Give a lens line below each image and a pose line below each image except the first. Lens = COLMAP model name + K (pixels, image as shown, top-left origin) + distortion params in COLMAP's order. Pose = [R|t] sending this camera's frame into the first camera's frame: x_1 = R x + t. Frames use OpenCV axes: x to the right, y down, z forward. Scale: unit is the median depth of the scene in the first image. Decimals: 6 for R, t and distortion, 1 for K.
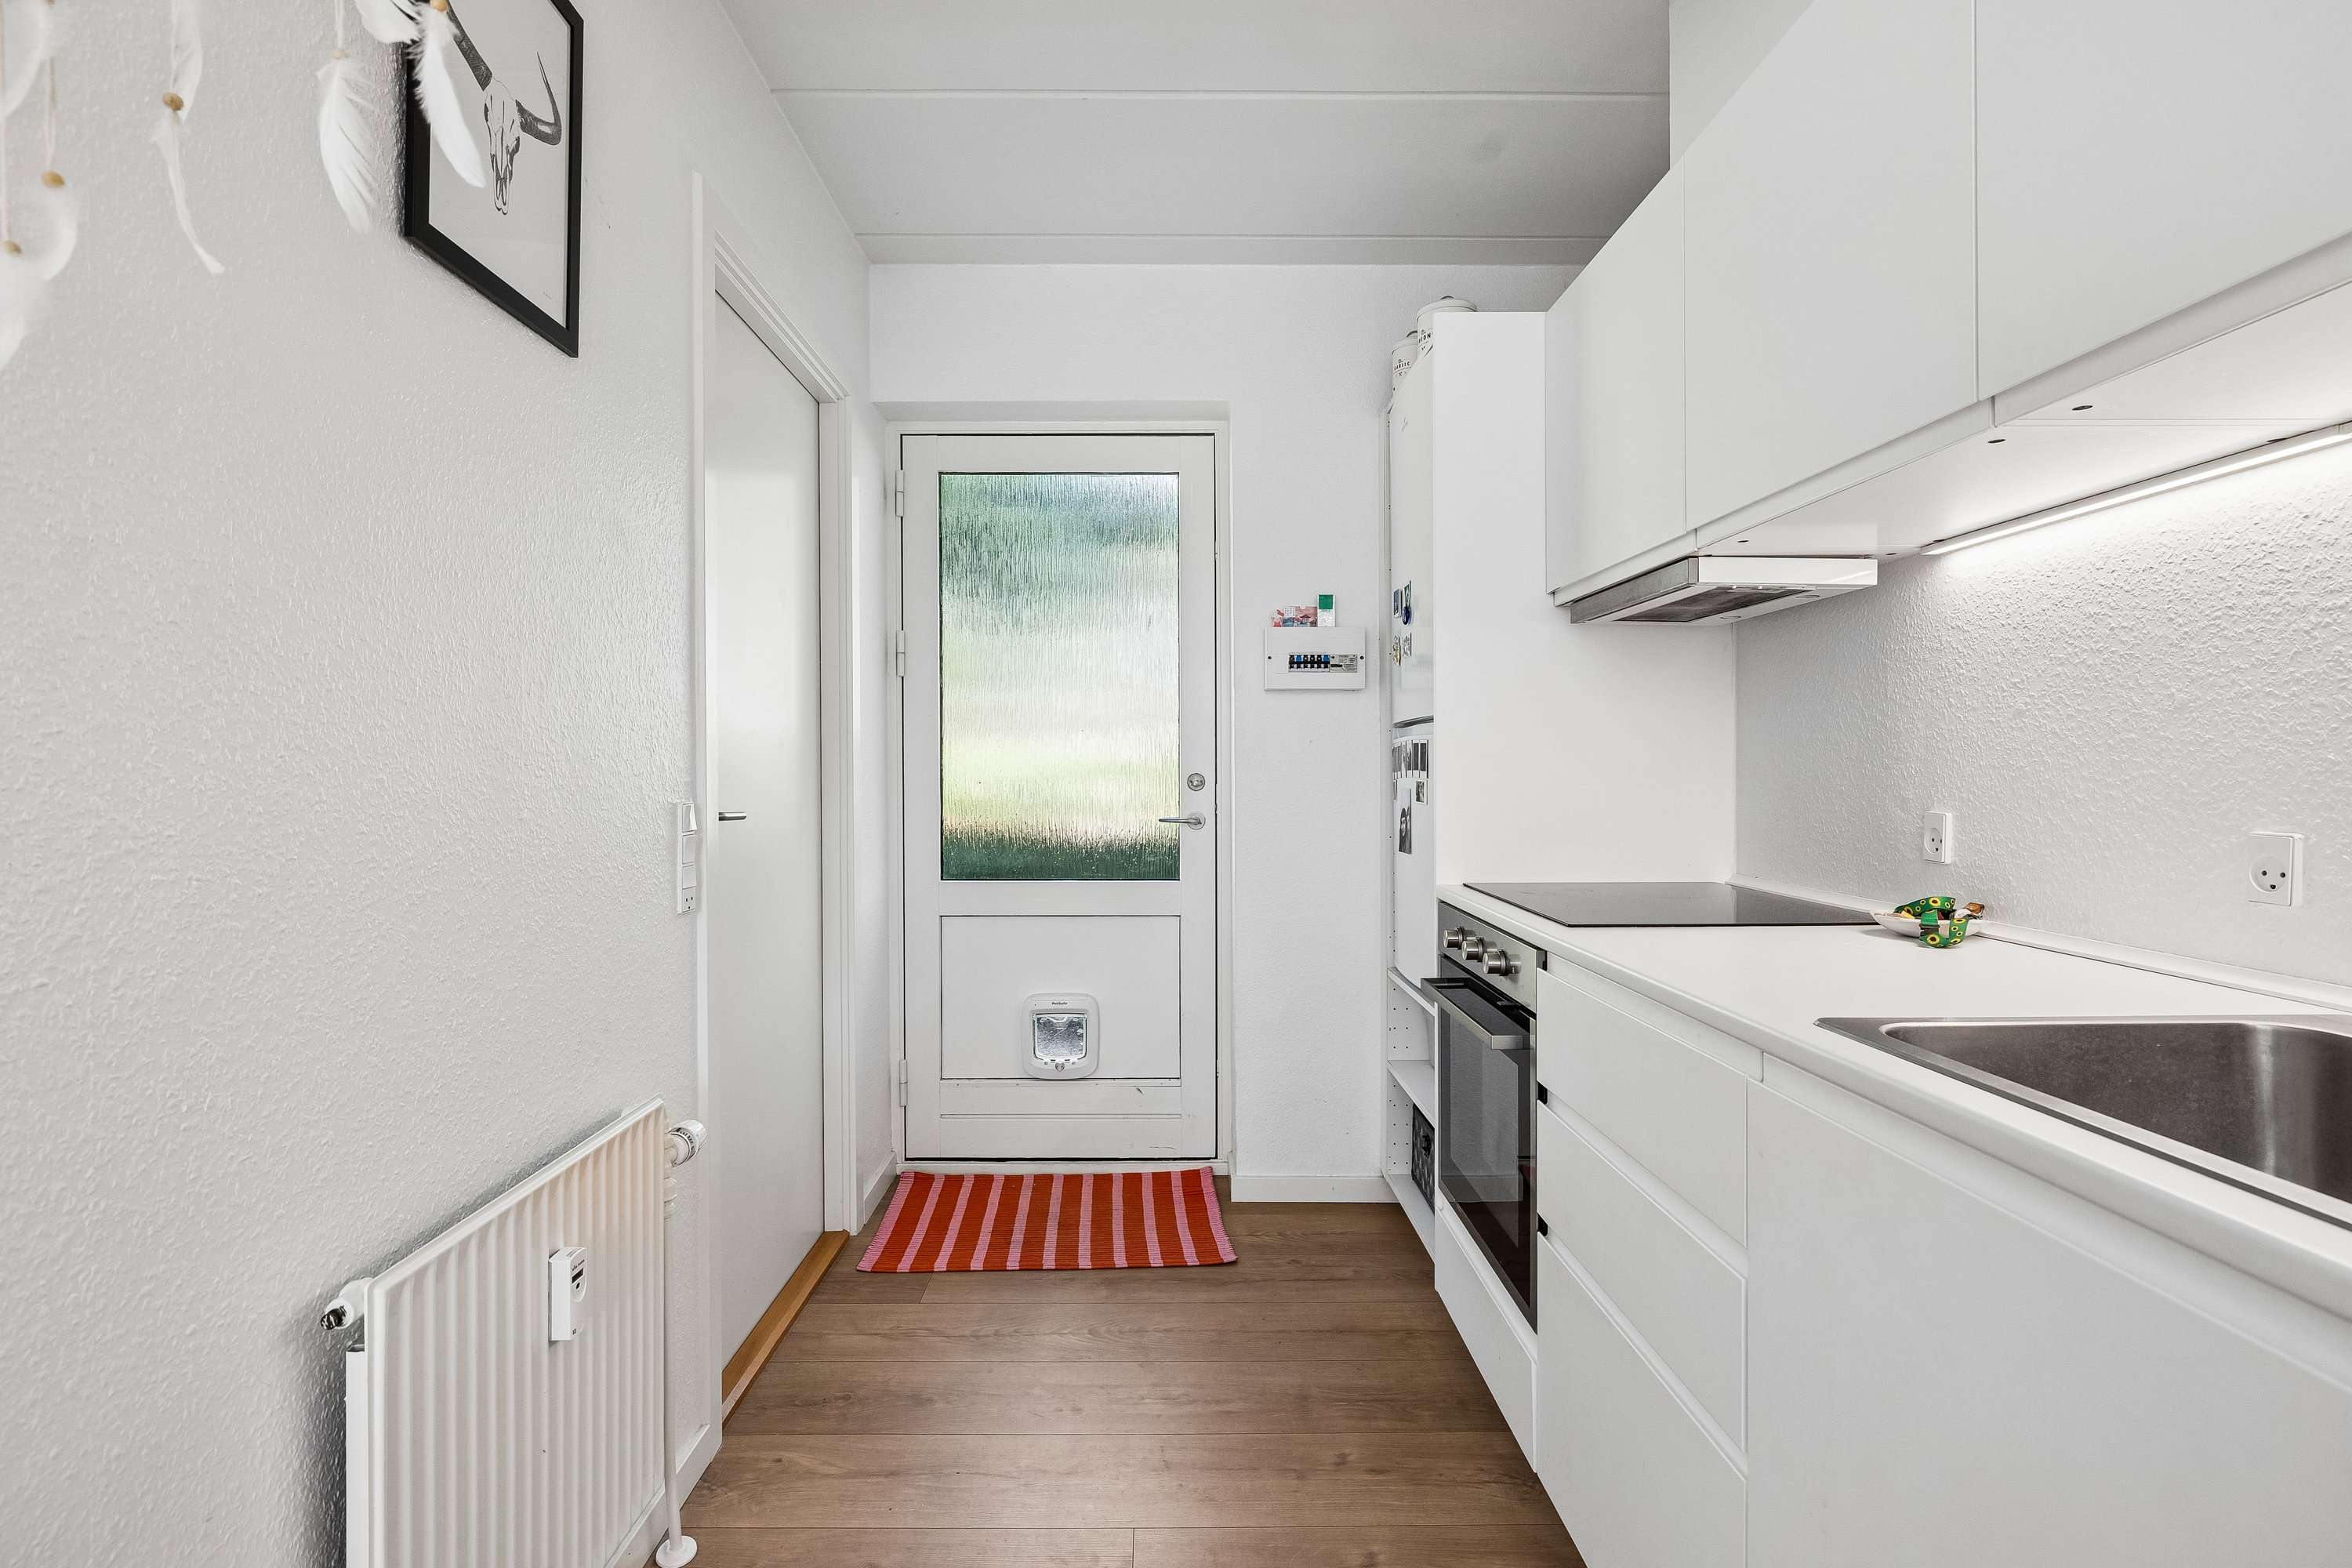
lens RADIAL K [[1104.9, 0, 1172.8], [0, 1104.9, 778.1], [0, 0, 1]] dist [-0.006506, 0.002401]
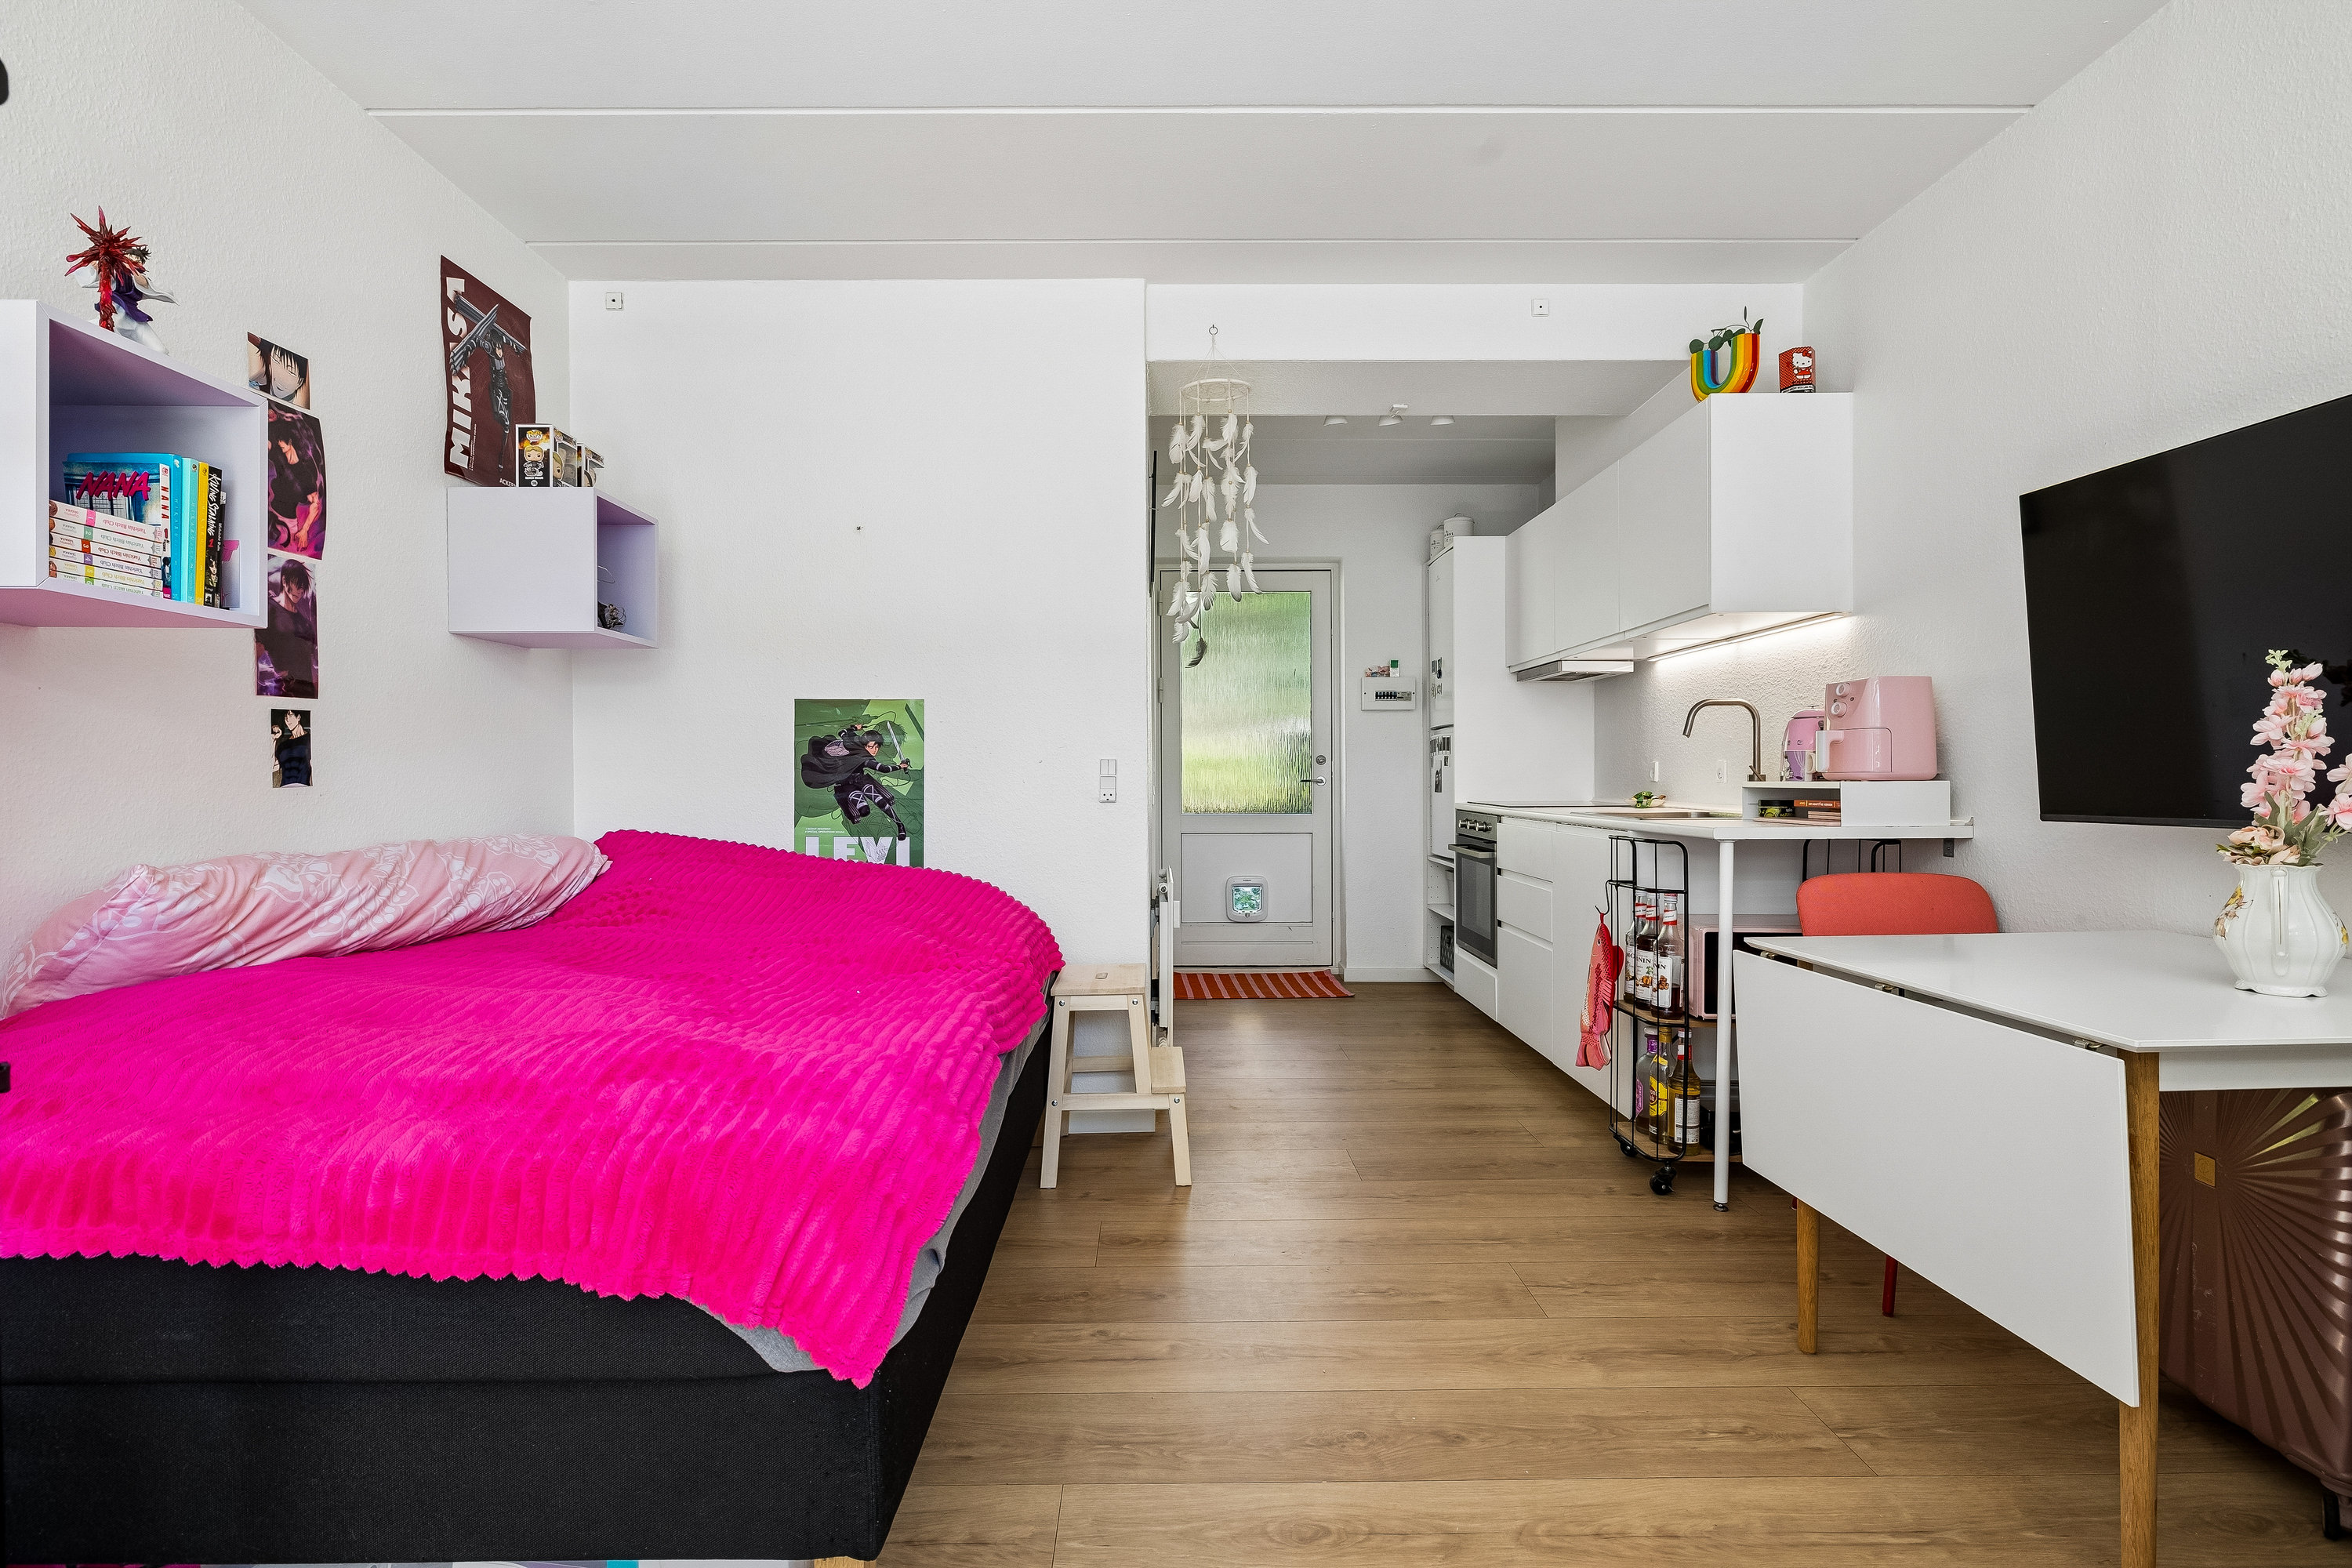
lens RADIAL K [[1104.9, 0, 1170.4], [0, 1104.9, 787.5], [0, 0, 1]] dist [-0.006506, 0.002401]
pose [[0.999994, -0.002364, -0.002457, -0.308210], [0.002371, 0.999993, 0.002925, 0.059338], [0.002450, -0.002931, 0.999993, -1.144305]]
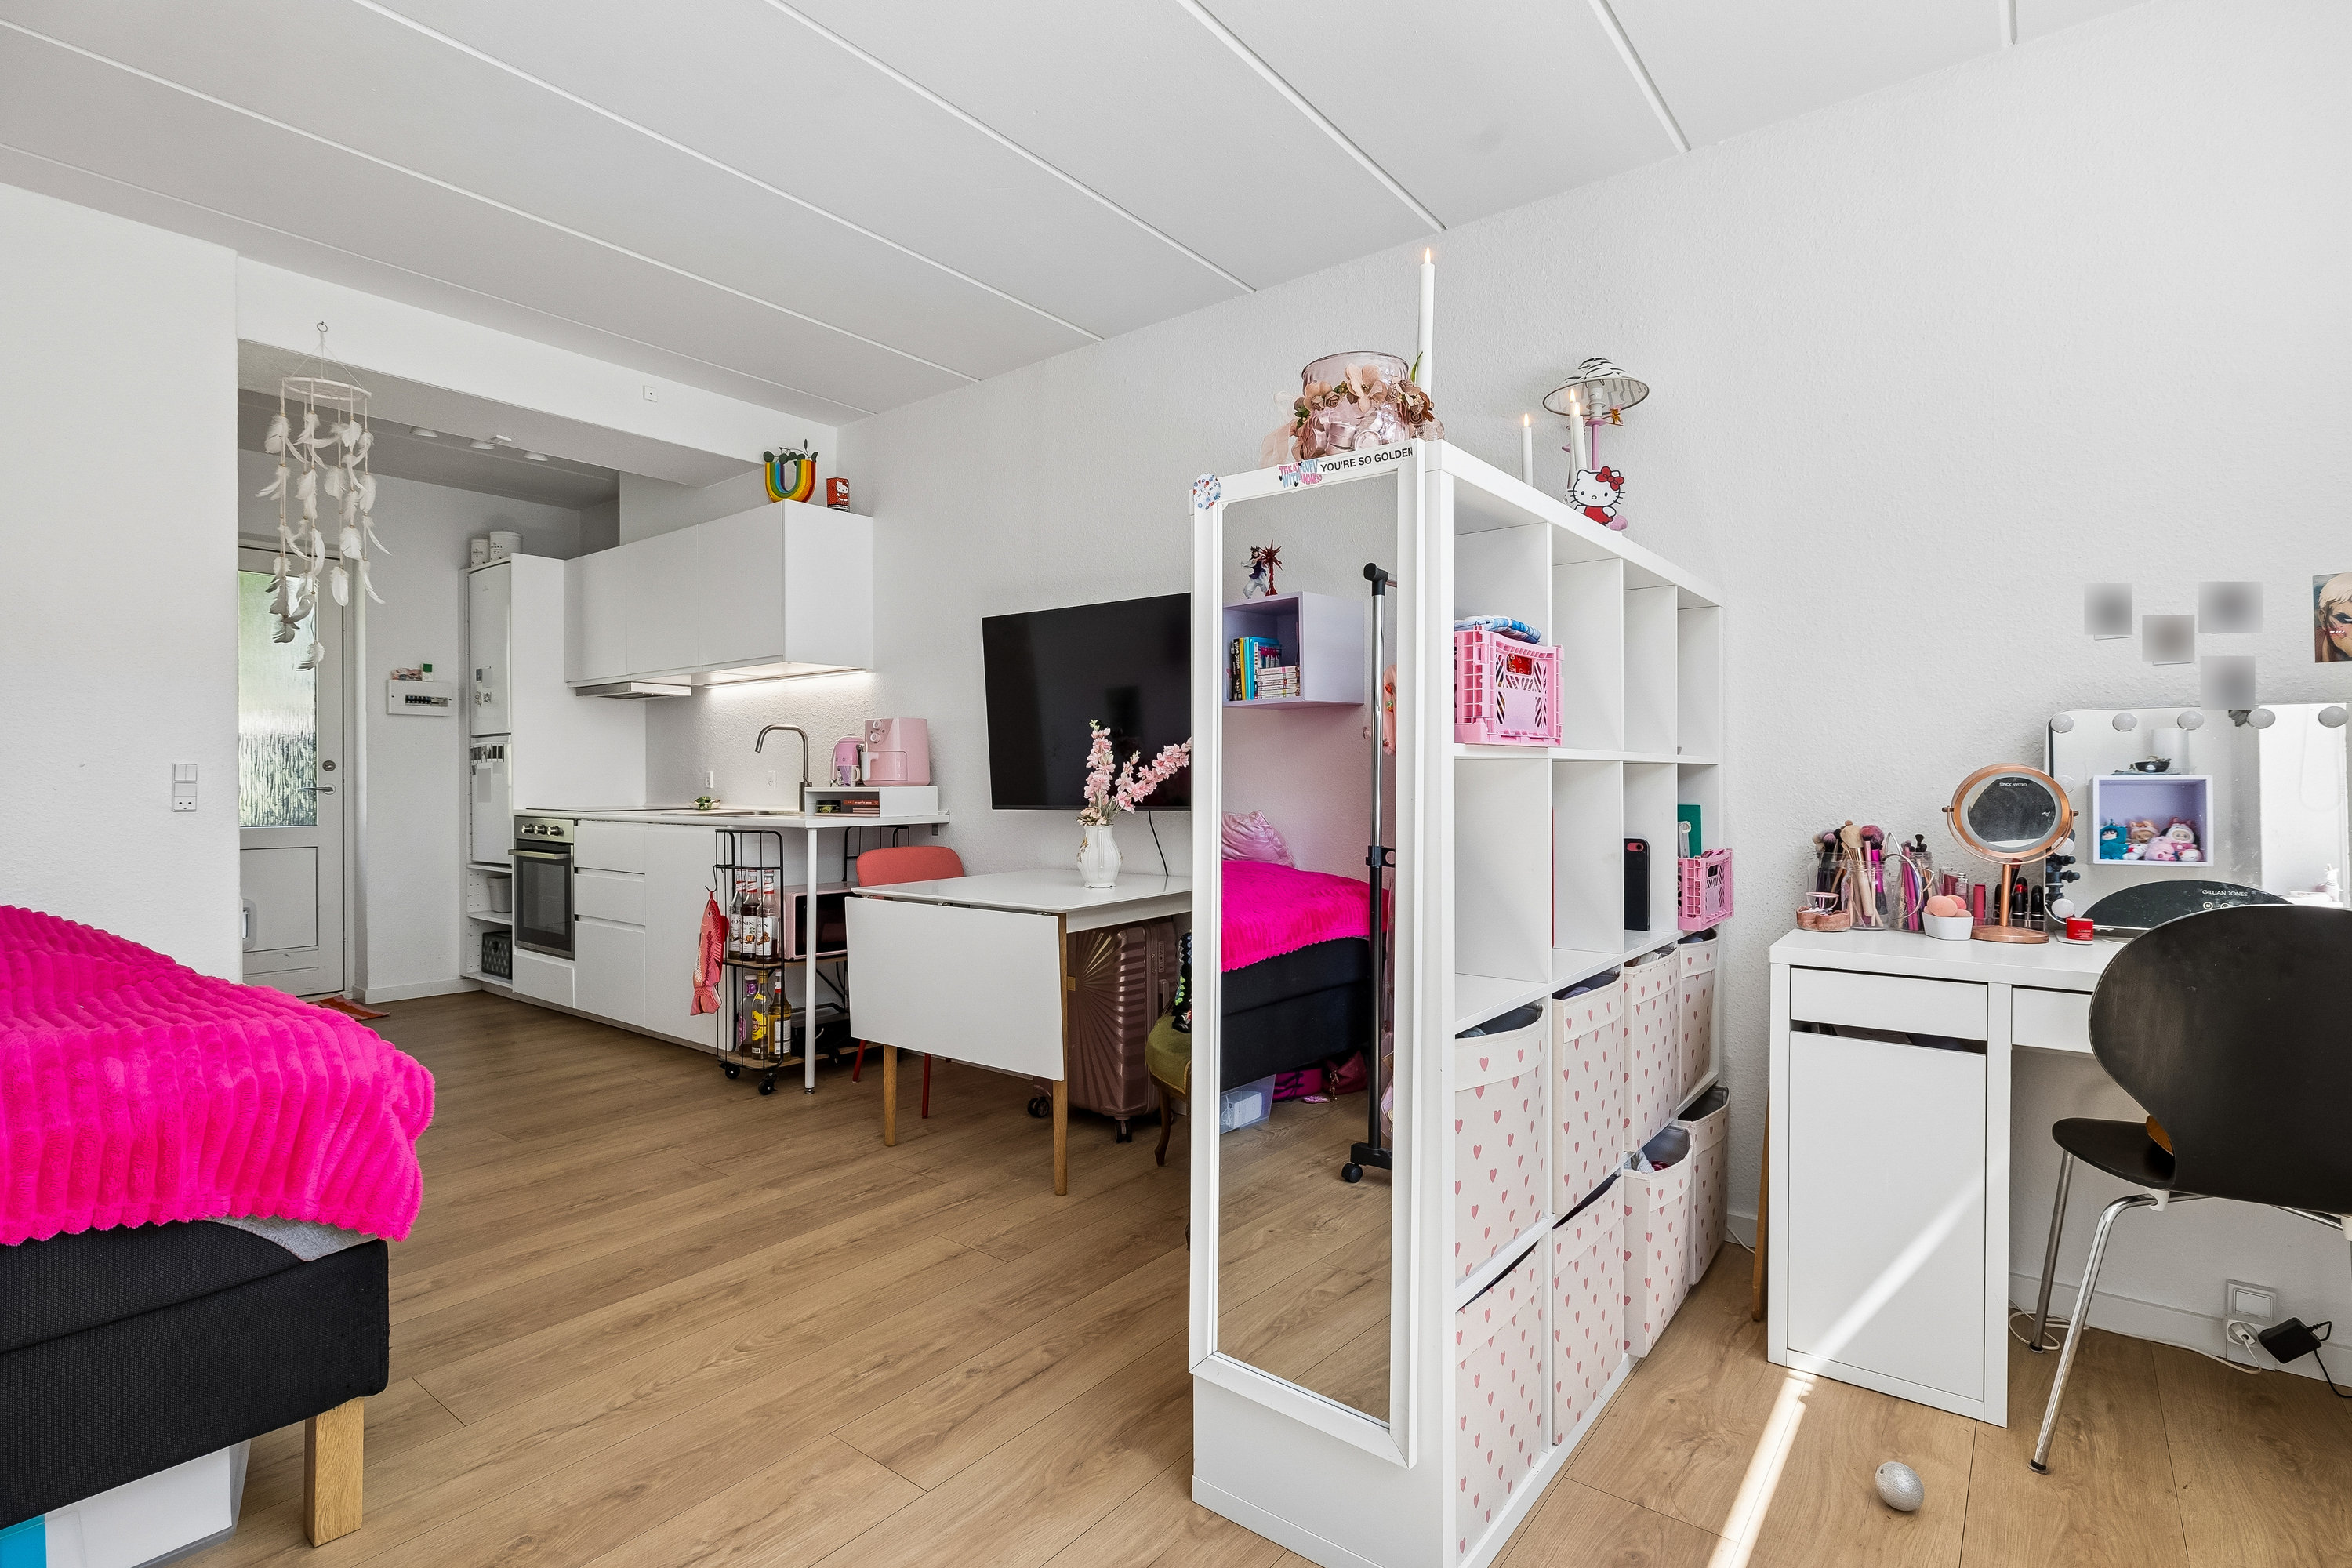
lens RADIAL K [[1104.9, 0, 1173.6], [0, 1104.9, 787.9], [0, 0, 1]] dist [-0.006506, 0.002401]
pose [[0.620230, -0.003332, 0.784413, -0.675458], [0.006609, 0.999978, -0.000977, 0.064471], [-0.784392, 0.005790, 0.620238, -1.415821]]
